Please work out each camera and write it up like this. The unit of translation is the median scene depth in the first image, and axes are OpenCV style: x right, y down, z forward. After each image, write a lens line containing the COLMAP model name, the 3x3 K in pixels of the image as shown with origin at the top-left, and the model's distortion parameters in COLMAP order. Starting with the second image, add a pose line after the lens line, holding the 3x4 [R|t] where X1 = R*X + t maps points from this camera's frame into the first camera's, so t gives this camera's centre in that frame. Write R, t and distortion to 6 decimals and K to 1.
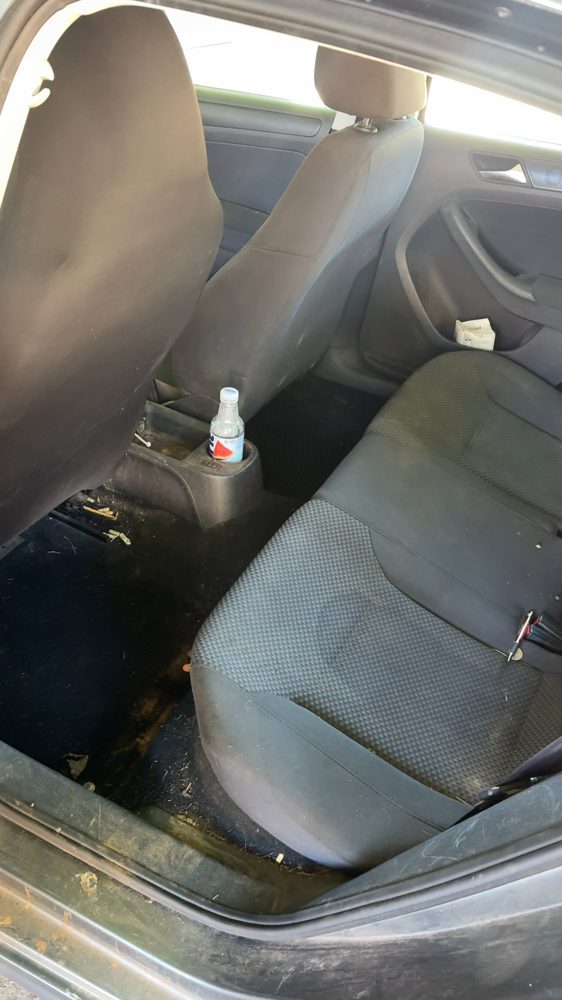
lens RADIAL K [[825.8, 0, 281.0], [0, 825.8, 500.0], [0, 0, 1]] dist [0.003392, -0.046116]
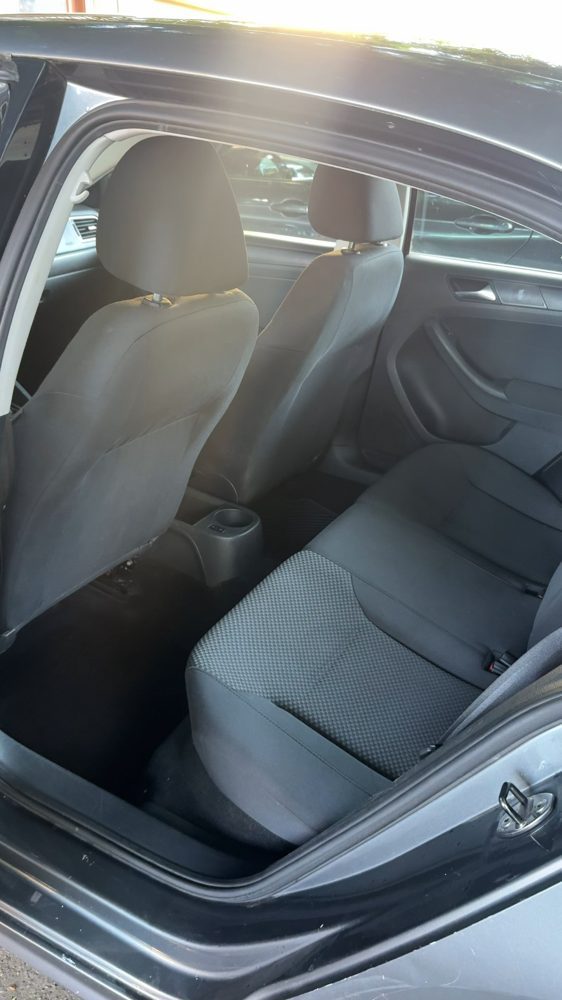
lens RADIAL K [[825.8, 0, 281.0], [0, 825.8, 500.0], [0, 0, 1]] dist [0.003392, -0.046116]
pose [[0.999134, 0.006211, -0.041140, 0.047682], [-0.013555, 0.983443, -0.180708, 0.118205], [0.039337, 0.181109, 0.982676, -0.120465]]
